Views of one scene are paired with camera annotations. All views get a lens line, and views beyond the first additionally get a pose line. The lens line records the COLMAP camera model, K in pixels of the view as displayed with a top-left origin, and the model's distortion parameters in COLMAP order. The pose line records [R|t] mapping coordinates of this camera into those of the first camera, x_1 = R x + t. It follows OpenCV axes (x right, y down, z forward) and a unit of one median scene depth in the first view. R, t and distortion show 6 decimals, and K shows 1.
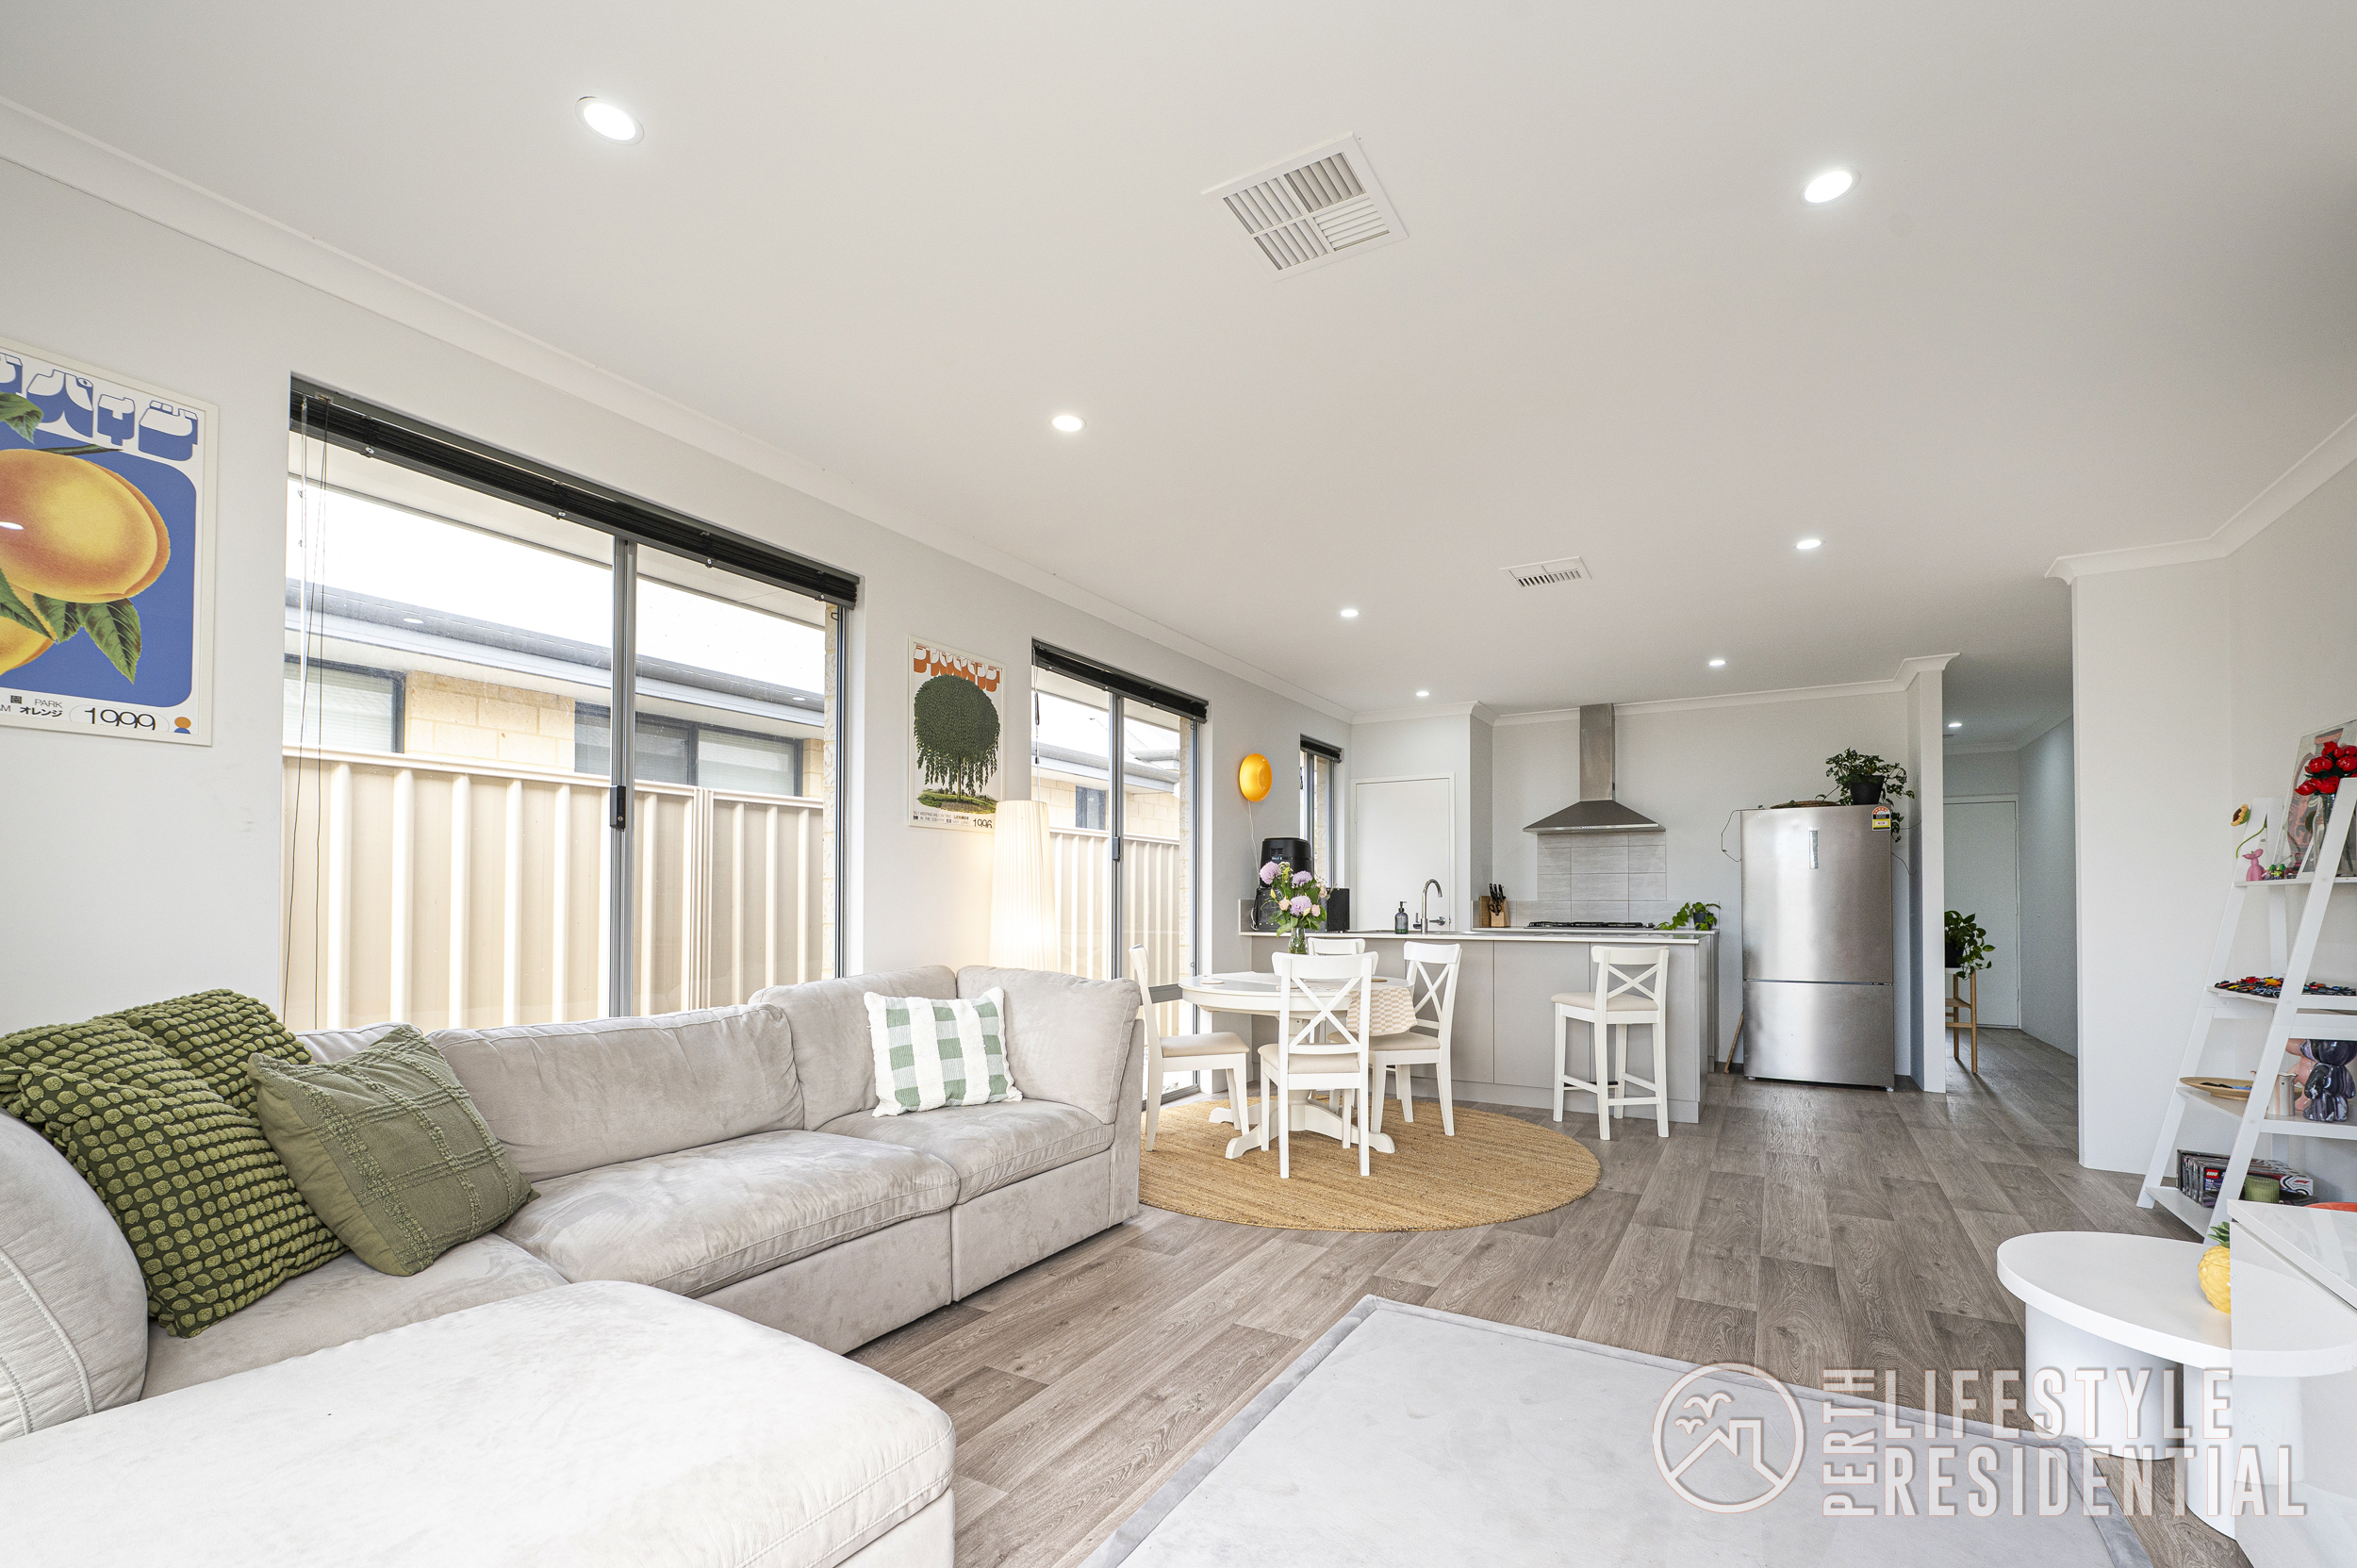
lens RADIAL K [[1010.9, 0, 1222.4], [0, 1010.9, 853.4], [0, 0, 1]] dist [-0.002219, -0.000369]
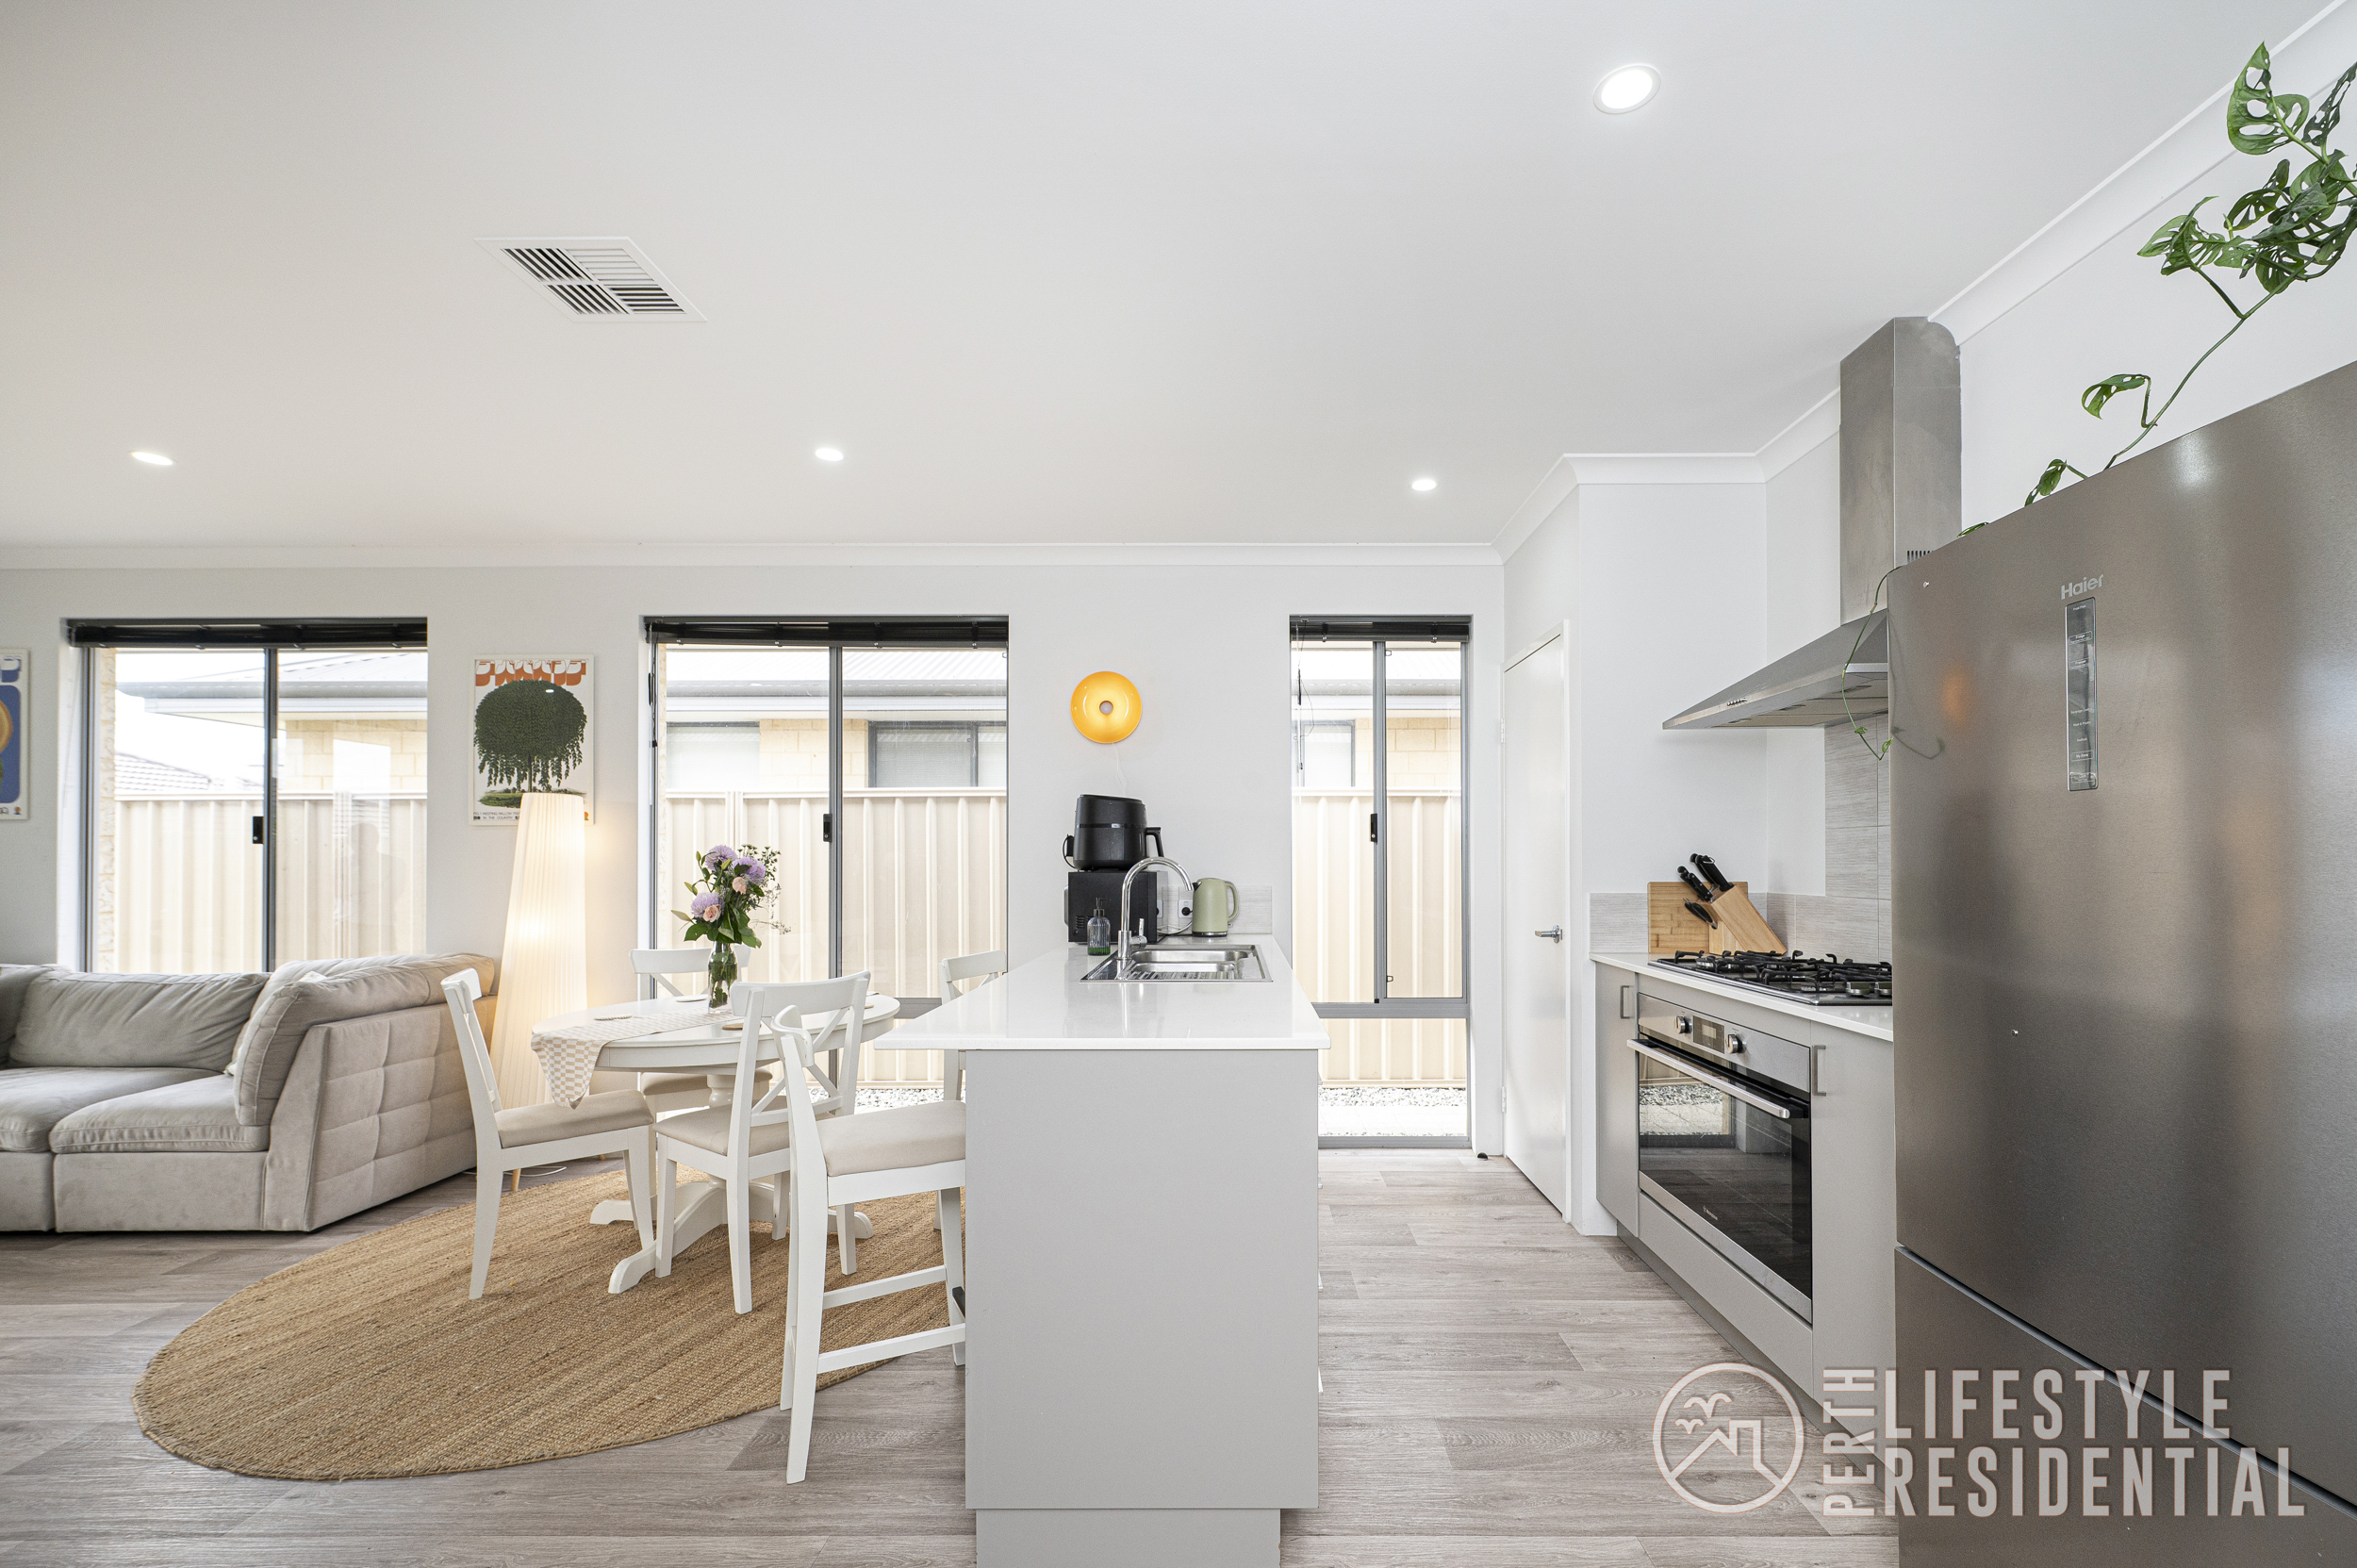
lens RADIAL K [[973.5, 0, 1210.5], [0, 973.5, 851.8], [0, 0, 1]] dist [-0.001261, 0.000062]
pose [[0.474658, -0.010707, -0.880105, 0.957954], [0.048715, 0.998713, 0.014123, 0.024549], [0.878821, -0.049578, 0.474569, 1.121883]]
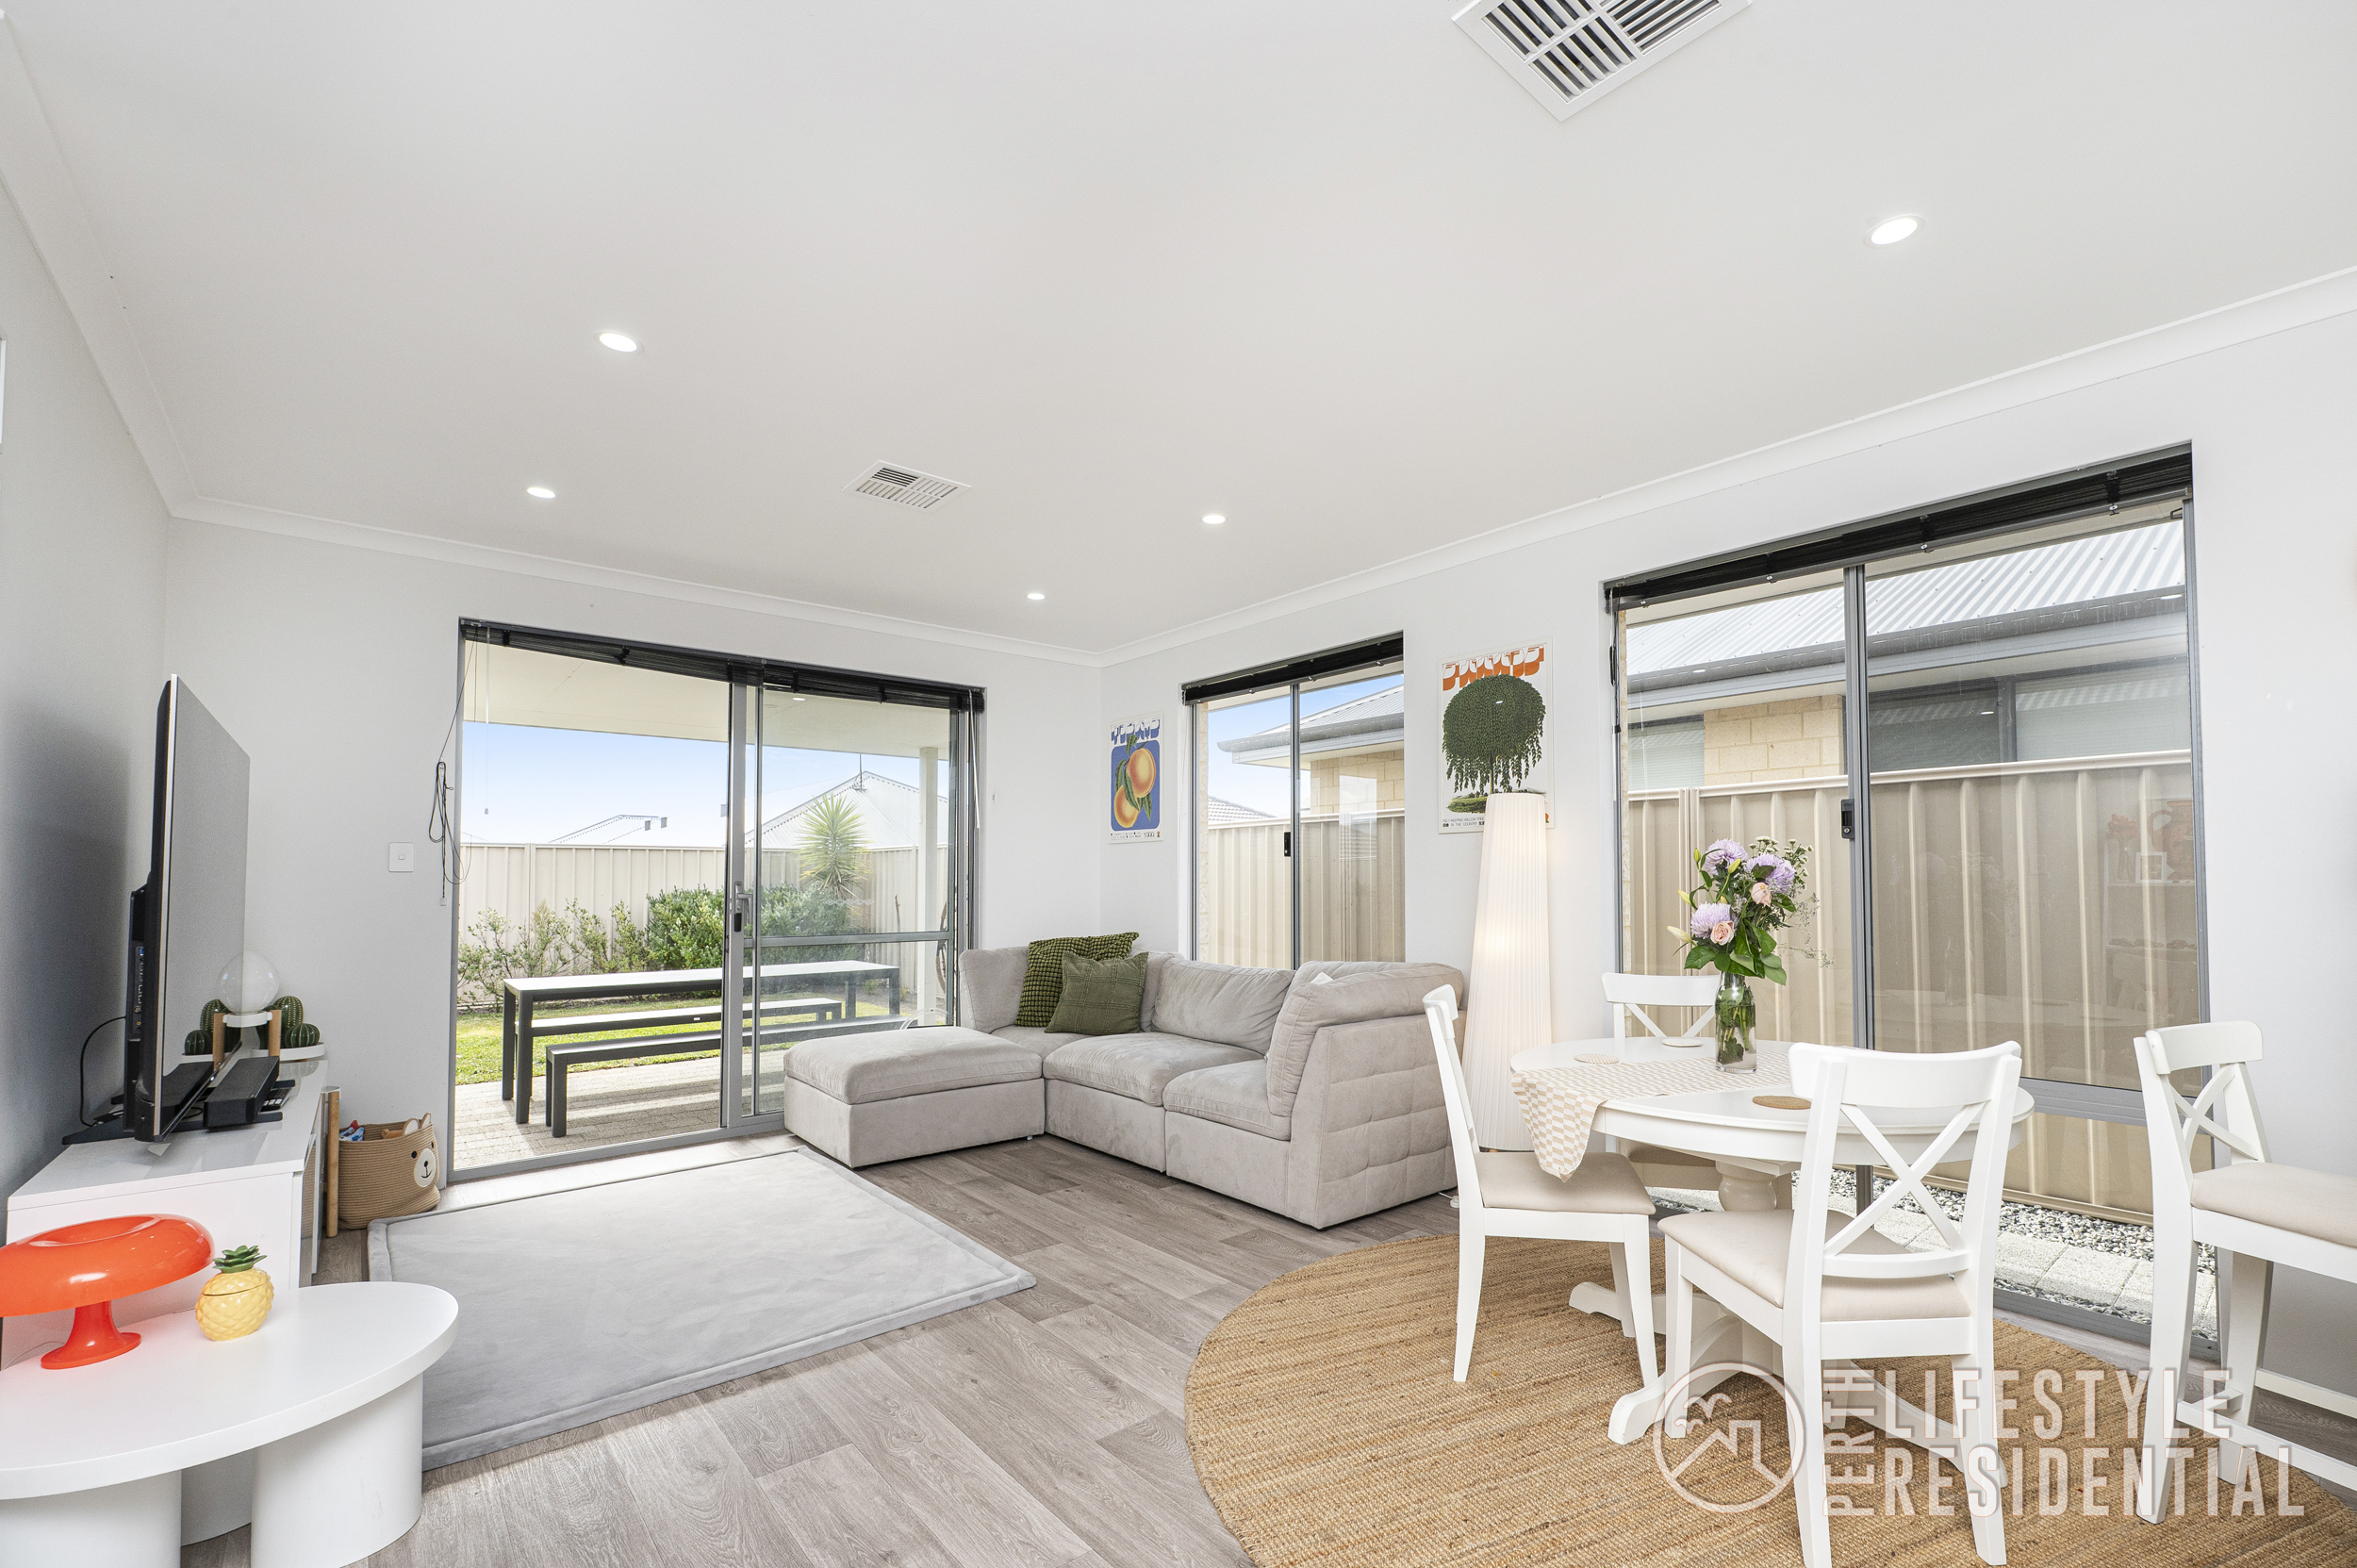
lens RADIAL K [[1010.9, 0, 1222.4], [0, 1010.9, 853.4], [0, 0, 1]] dist [-0.002219, -0.000369]
pose [[-0.351571, -0.027190, -0.935766, 0.746556], [0.049778, 0.997621, -0.047689, 0.032667], [0.934837, -0.063347, -0.349382, 1.078193]]
